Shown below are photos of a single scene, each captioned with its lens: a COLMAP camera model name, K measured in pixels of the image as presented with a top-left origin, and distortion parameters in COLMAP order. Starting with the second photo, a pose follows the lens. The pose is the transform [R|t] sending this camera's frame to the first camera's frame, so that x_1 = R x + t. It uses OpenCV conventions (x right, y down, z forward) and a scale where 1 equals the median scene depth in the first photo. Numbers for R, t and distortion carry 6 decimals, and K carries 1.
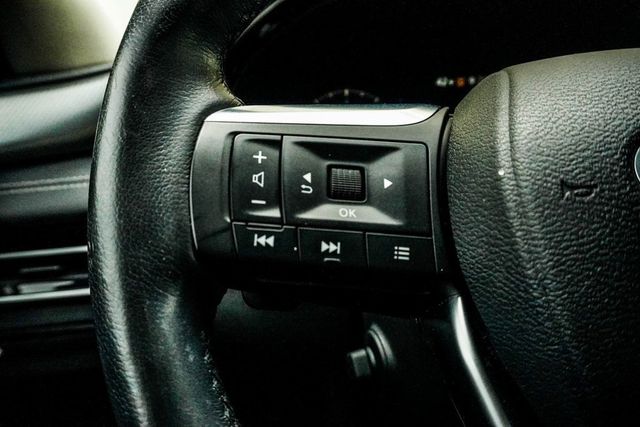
lens RADIAL K [[492.1, 0, 320.0], [0, 492.1, 213.5], [0, 0, 1]] dist [-0.047093, 0.001795]
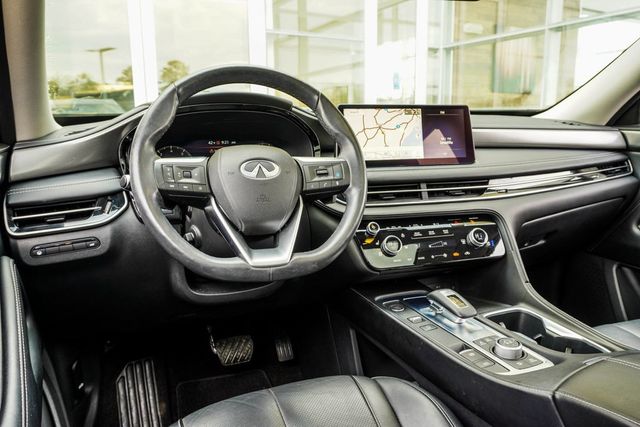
lens RADIAL K [[492.1, 0, 320.0], [0, 492.1, 213.5], [0, 0, 1]] dist [-0.047093, 0.001795]
pose [[0.912131, -0.062684, 0.405077, -0.713829], [0.084612, 0.995748, -0.036435, 0.590414], [-0.401070, 0.067508, 0.913556, -3.786023]]
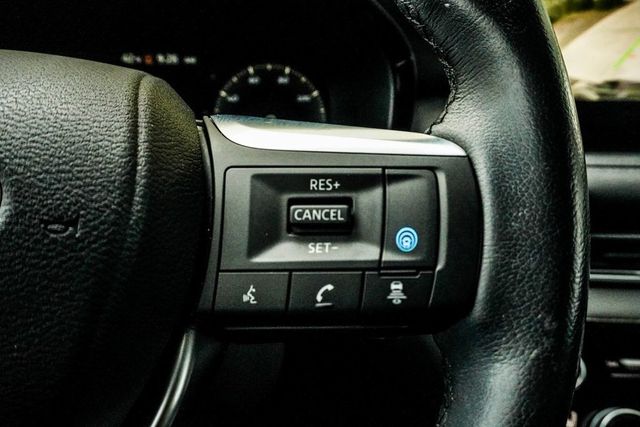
lens RADIAL K [[492.1, 0, 320.0], [0, 492.1, 213.5], [0, 0, 1]] dist [-0.047093, 0.001795]
pose [[0.993222, -0.005390, 0.116109, 1.327718], [-0.003688, 0.996960, 0.077828, -0.106888], [-0.116175, -0.077729, 0.990183, -0.002083]]
